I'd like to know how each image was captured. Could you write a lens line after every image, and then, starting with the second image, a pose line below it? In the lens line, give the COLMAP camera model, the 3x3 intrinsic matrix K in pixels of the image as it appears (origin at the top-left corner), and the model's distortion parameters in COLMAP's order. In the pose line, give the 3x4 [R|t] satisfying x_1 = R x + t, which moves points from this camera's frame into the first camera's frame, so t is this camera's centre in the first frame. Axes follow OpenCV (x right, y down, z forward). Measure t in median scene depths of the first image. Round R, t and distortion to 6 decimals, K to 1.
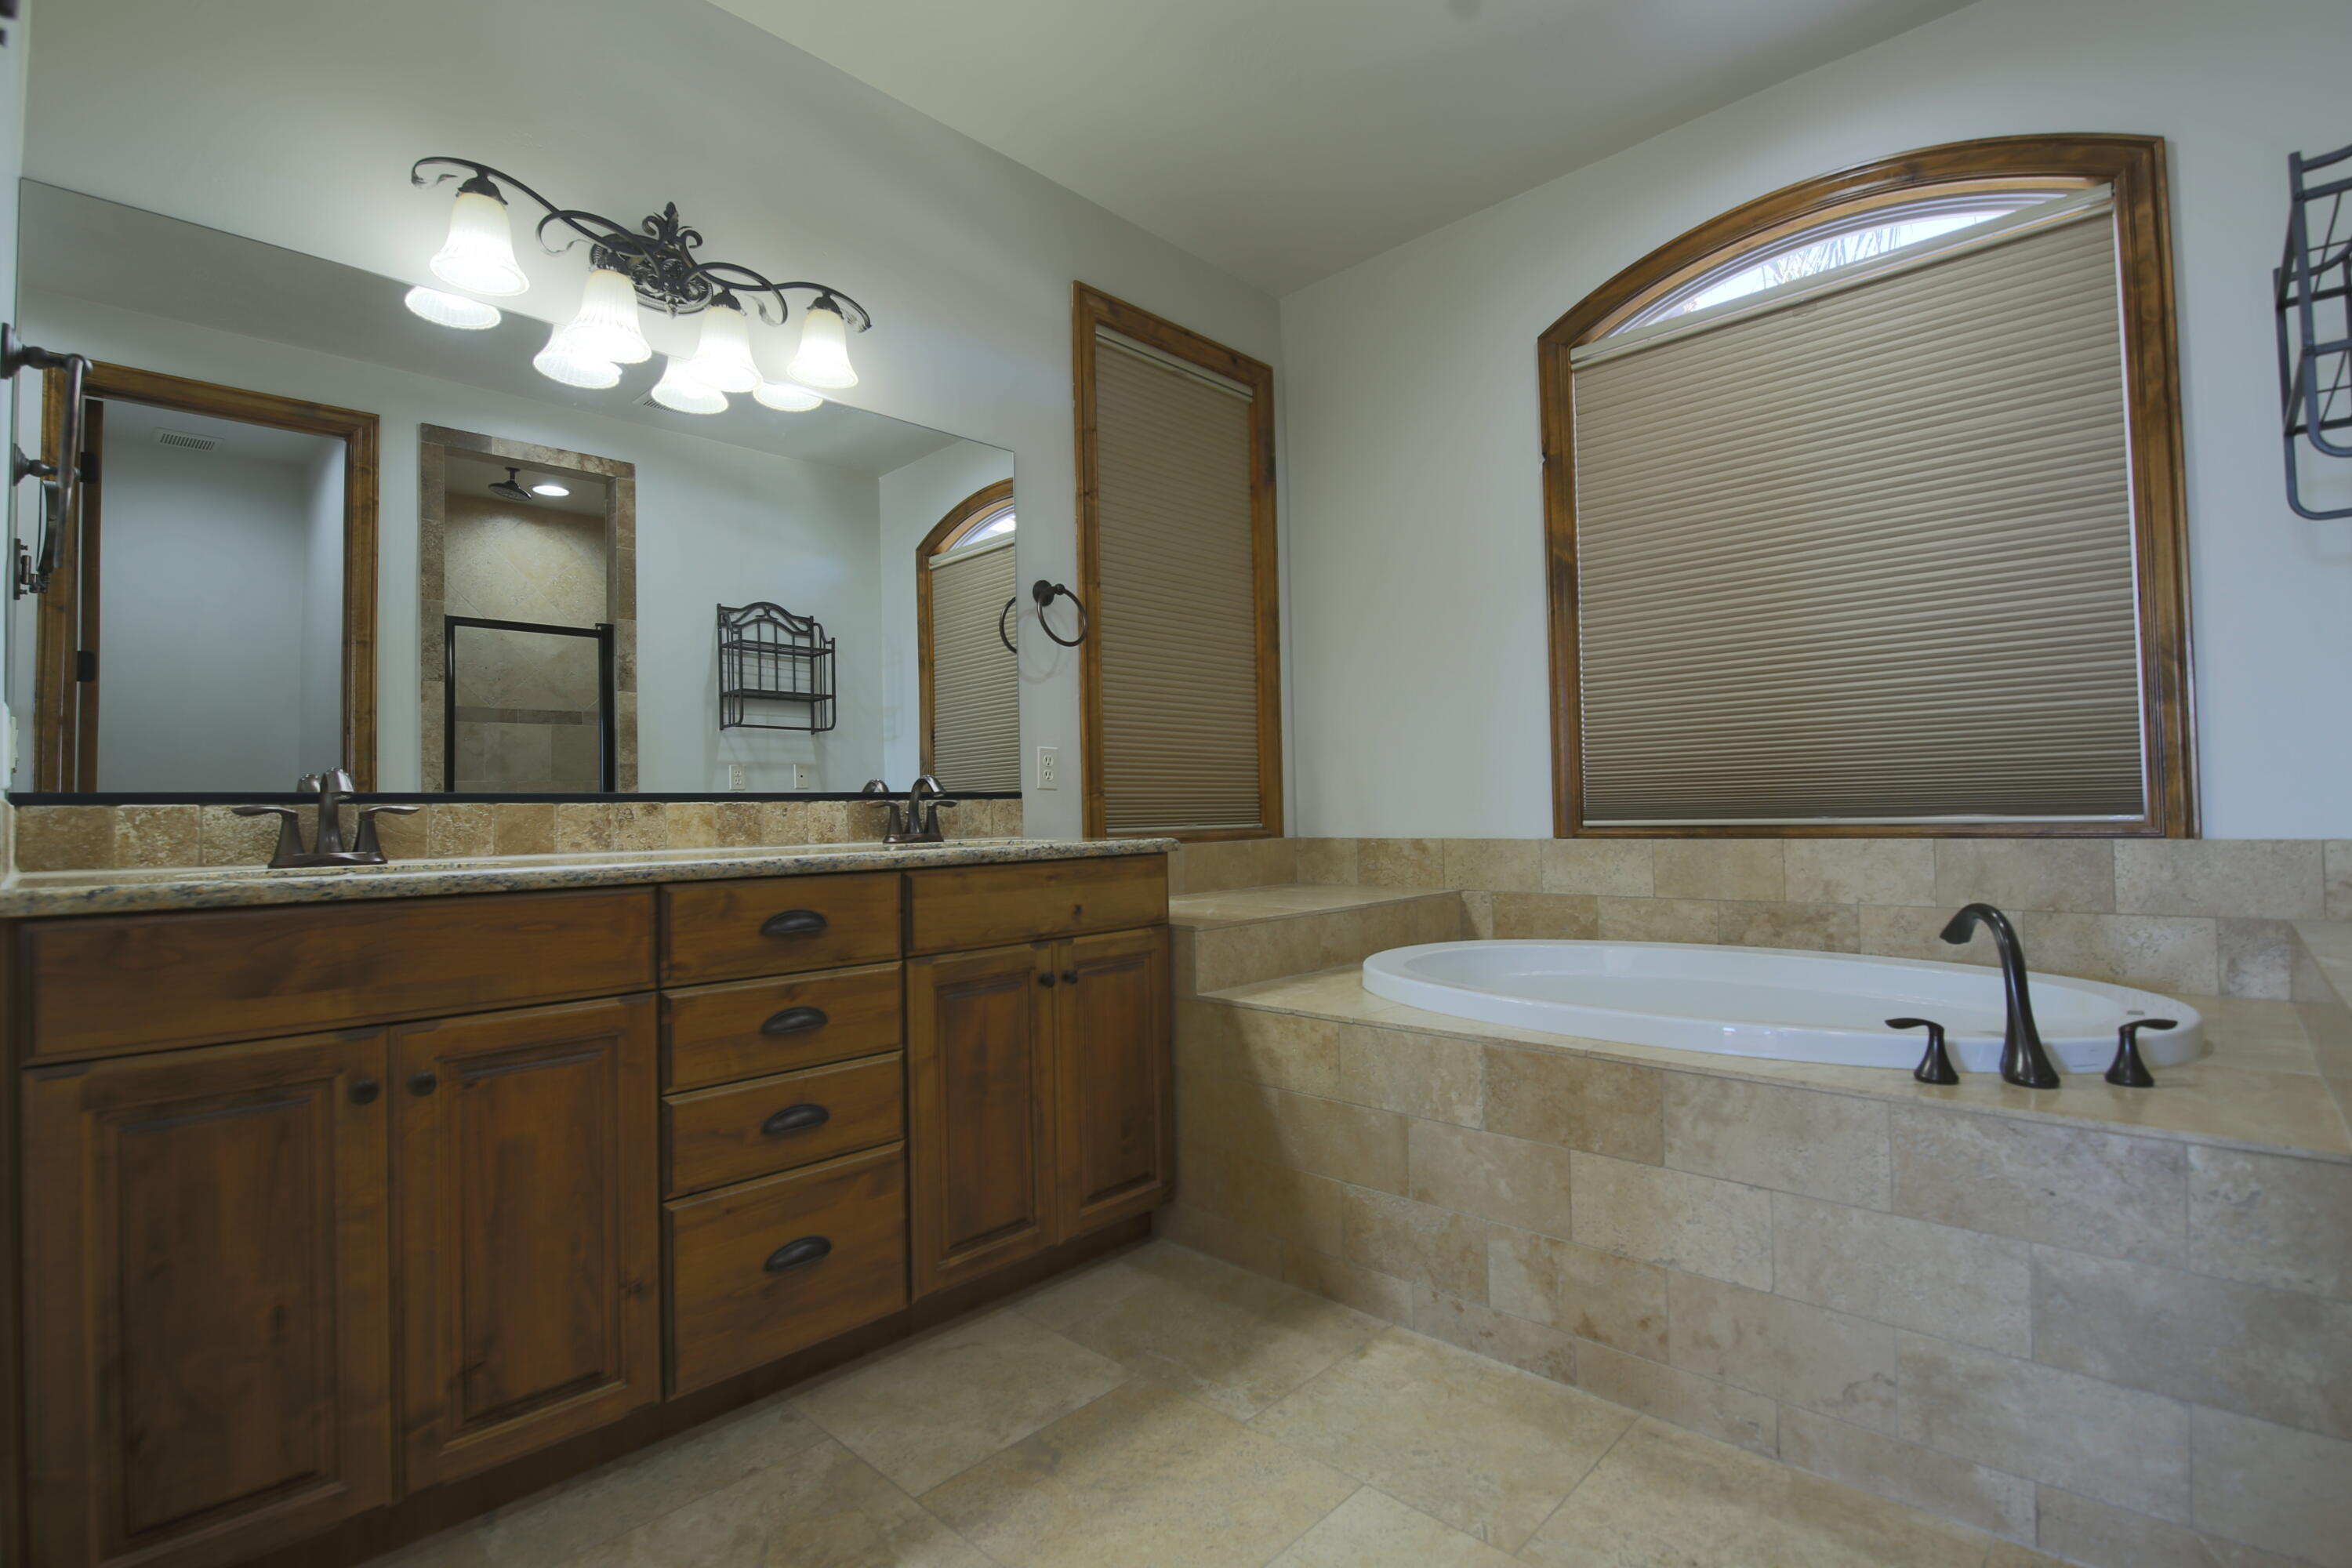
lens RADIAL K [[1081.7, 0, 1164.9], [0, 1081.7, 778.3], [0, 0, 1]] dist [-0.003996, -0.008862]
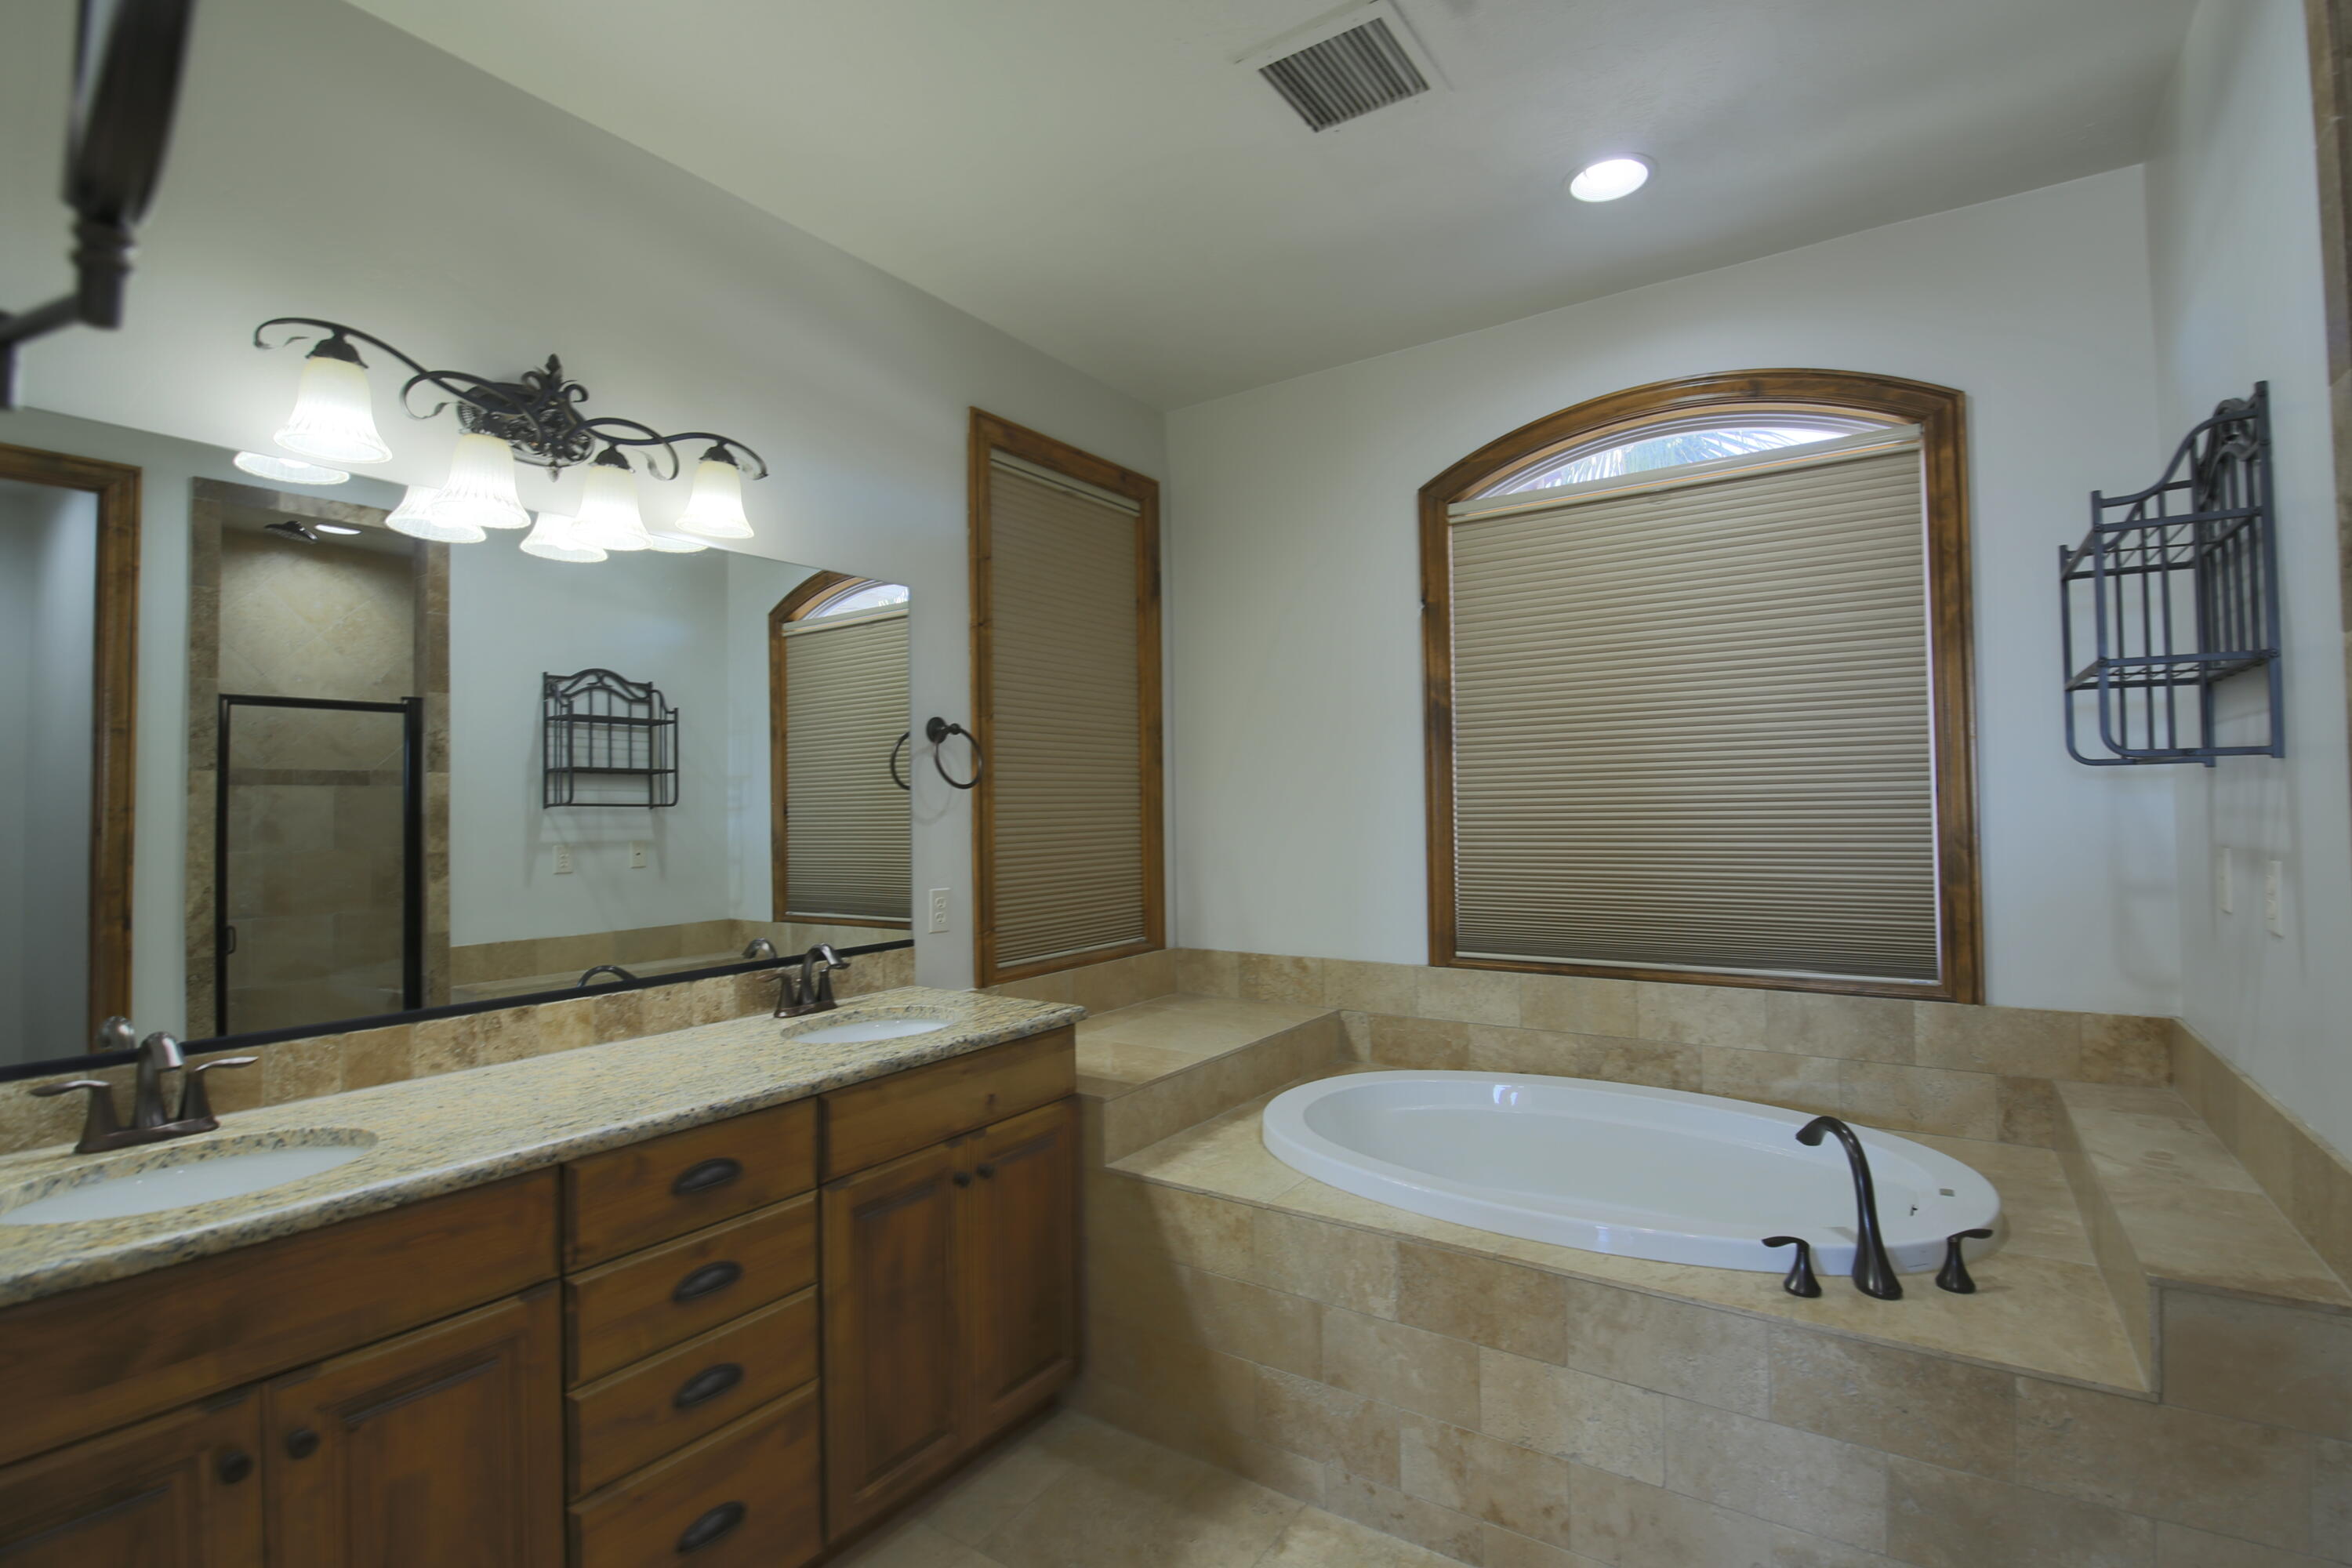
lens RADIAL K [[1081.7, 0, 1193.0], [0, 1081.7, 795.4], [0, 0, 1]] dist [-0.003996, -0.008862]
pose [[0.984903, 0.009746, 0.172835, -0.071198], [-0.009249, 0.999950, -0.003677, -0.149399], [-0.172862, 0.002022, 0.984944, 0.002525]]
